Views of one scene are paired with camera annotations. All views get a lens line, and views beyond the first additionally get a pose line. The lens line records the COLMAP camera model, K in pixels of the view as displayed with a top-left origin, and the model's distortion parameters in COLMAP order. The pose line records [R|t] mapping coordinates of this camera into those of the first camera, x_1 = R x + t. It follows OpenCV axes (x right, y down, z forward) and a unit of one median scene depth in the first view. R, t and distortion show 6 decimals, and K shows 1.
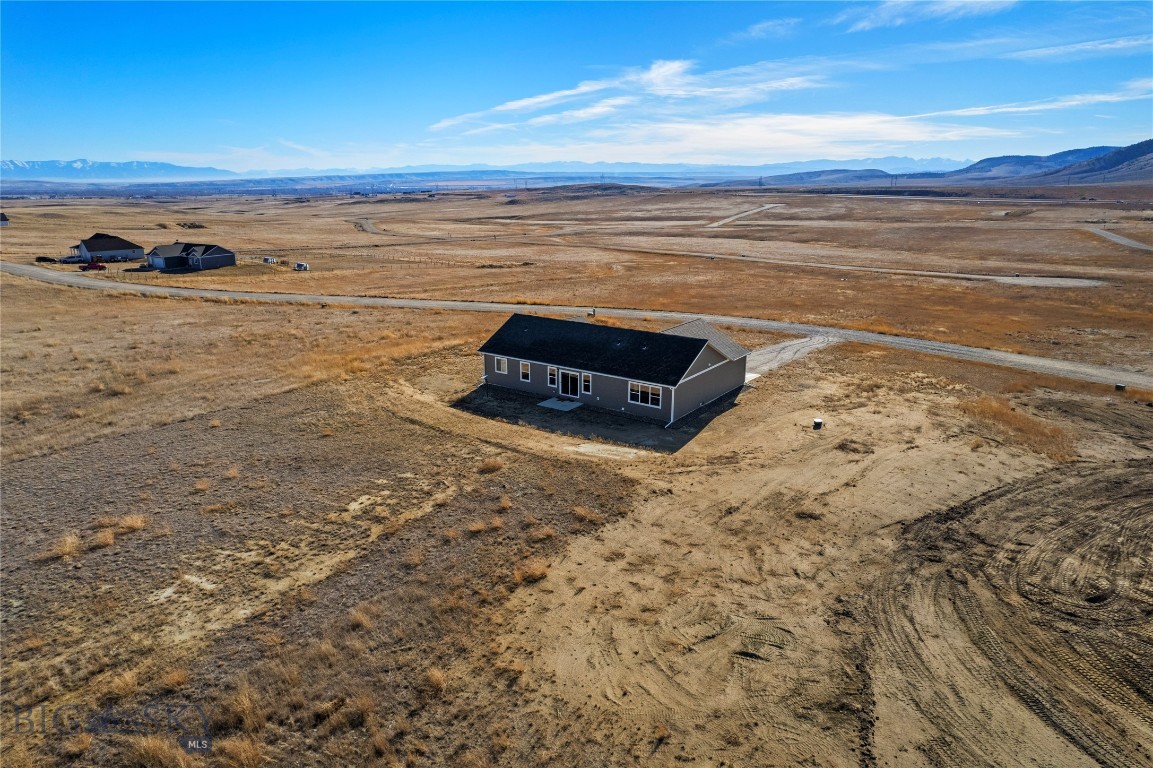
lens RADIAL K [[739.1, 0, 581.2], [0, 739.1, 393.0], [0, 0, 1]] dist [-0.074599, 0.064551]
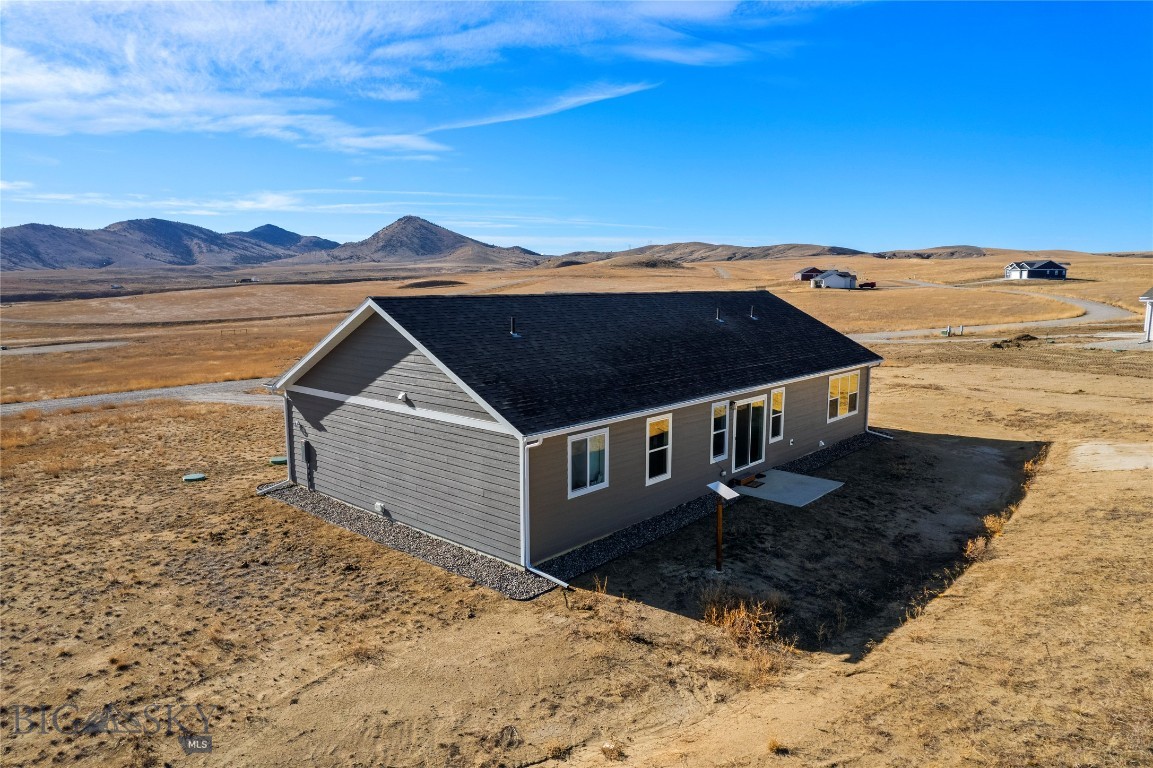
lens RADIAL K [[739.1, 0, 578.4], [0, 739.1, 382.2], [0, 0, 1]] dist [-0.074599, 0.064551]
pose [[0.100963, -0.123045, 0.987252, -0.088498], [0.281889, 0.955196, 0.090222, -0.021639], [-0.954120, 0.269186, 0.131125, 0.237936]]
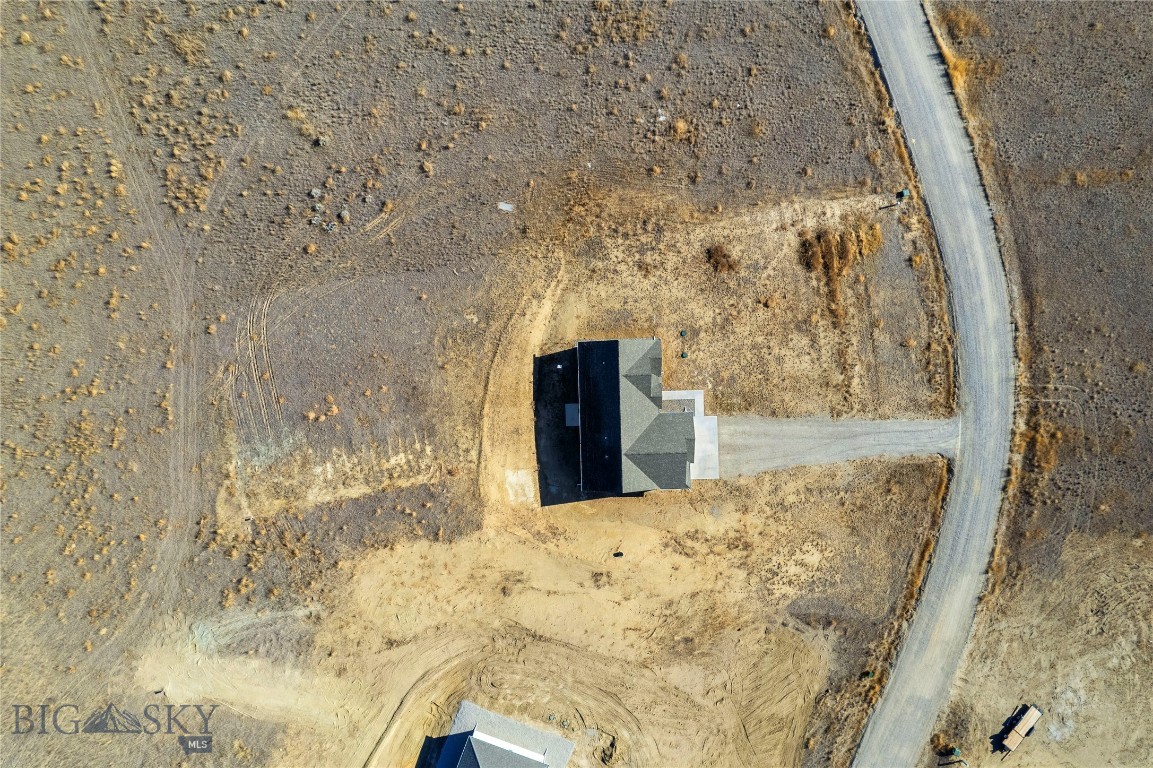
lens RADIAL K [[739.1, 0, 581.9], [0, 739.1, 385.5], [0, 0, 1]] dist [-0.074599, 0.064551]
pose [[0.602330, 0.798195, 0.009096, -0.019564], [-0.224128, 0.158172, 0.961638, -0.369878], [0.766136, -0.581263, 0.274170, 0.135502]]
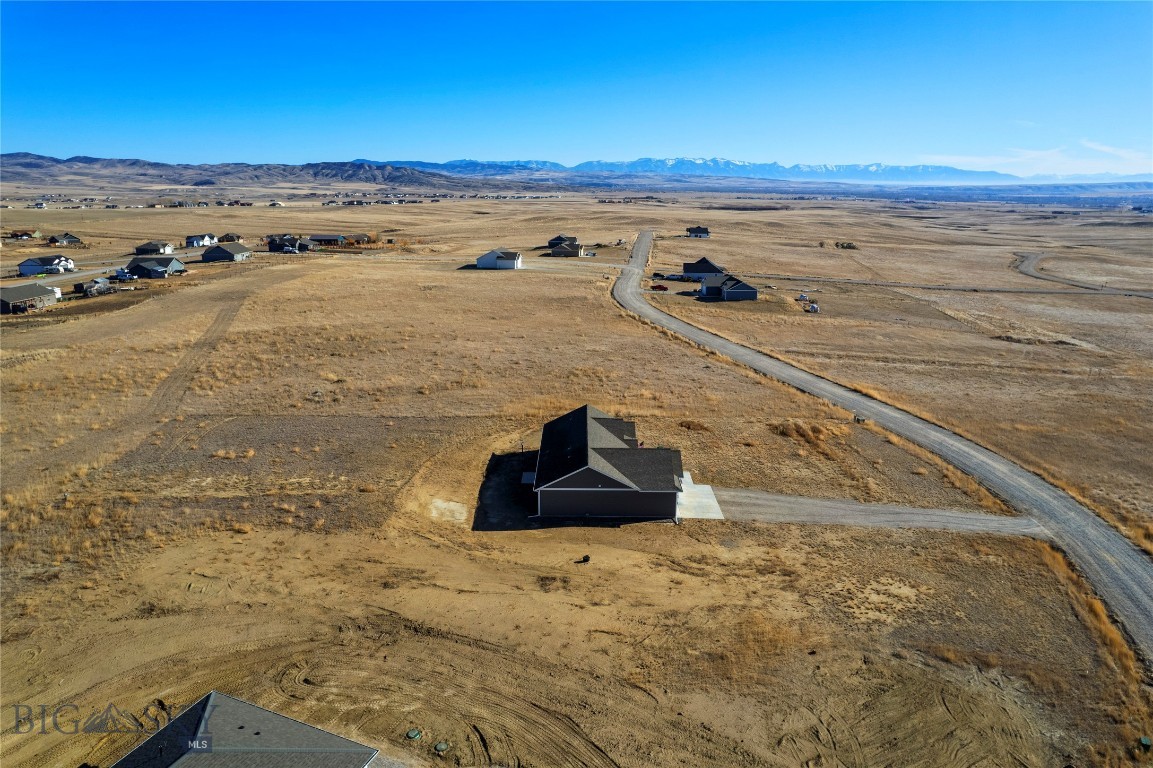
lens RADIAL K [[739.1, 0, 577.4], [0, 739.1, 390.1], [0, 0, 1]] dist [-0.074599, 0.064551]
pose [[0.574670, 0.230494, -0.785256, 0.241626], [-0.236742, 0.965315, 0.110093, -0.071287], [0.783395, 0.122636, 0.609305, 0.048830]]
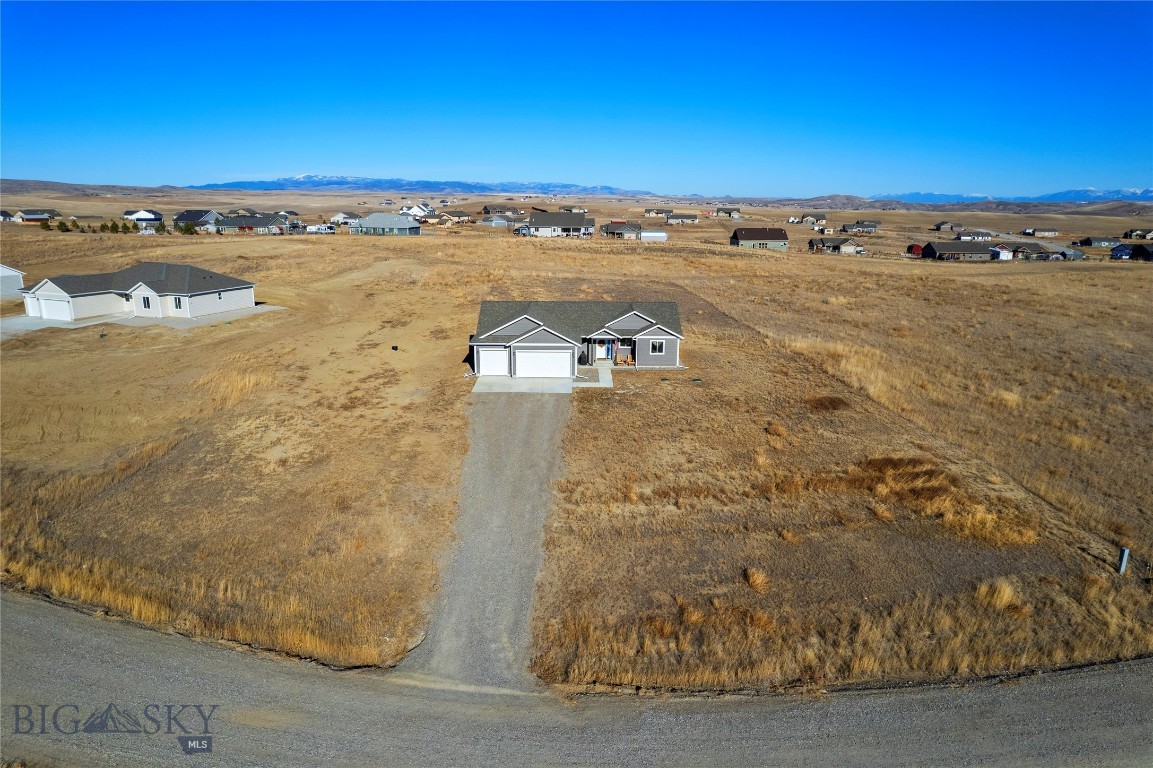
lens RADIAL K [[739.1, 0, 577.1], [0, 739.1, 387.8], [0, 0, 1]] dist [-0.074599, 0.064551]
pose [[-0.814755, 0.140302, -0.562574, 0.173441], [-0.169938, 0.869884, 0.463059, -0.125070], [0.554342, 0.472882, -0.684900, 0.451661]]
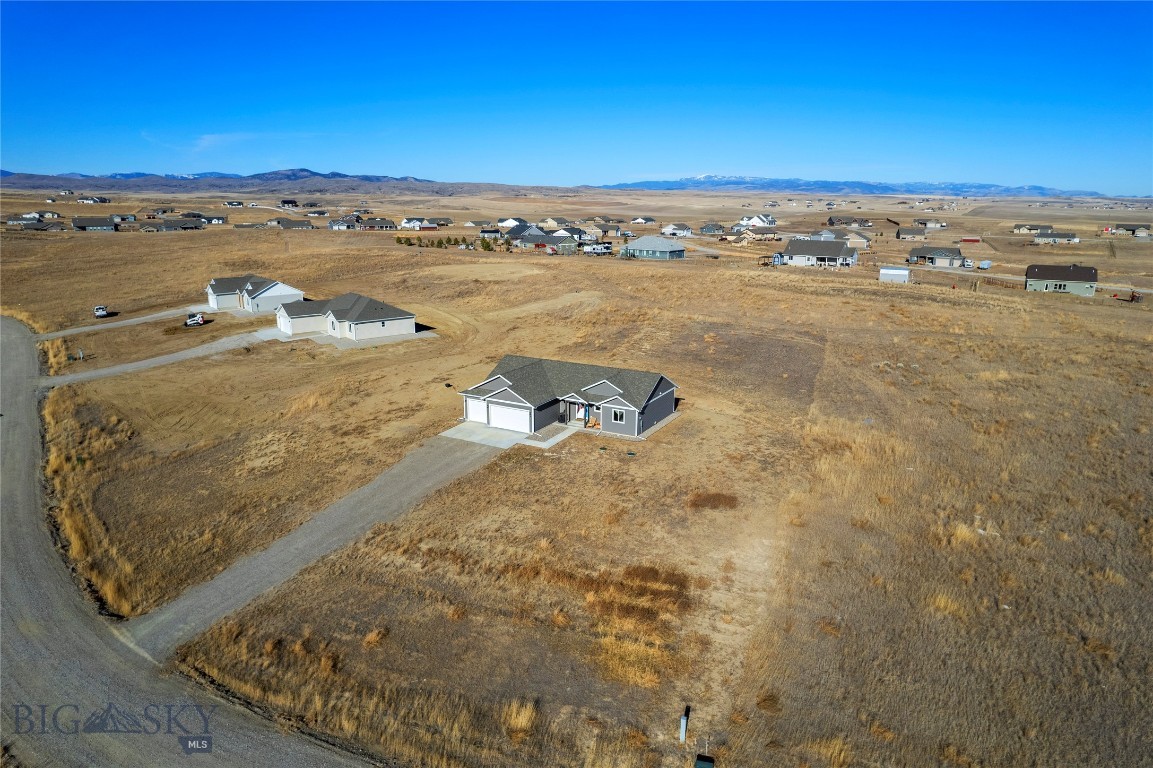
lens RADIAL K [[739.1, 0, 576.4], [0, 739.1, 384.8], [0, 0, 1]] dist [-0.074599, 0.064551]
pose [[-0.994388, 0.025822, -0.102590, 0.041285], [-0.030384, 0.859182, 0.510768, -0.174373], [0.101333, 0.511019, -0.853576, 0.512877]]
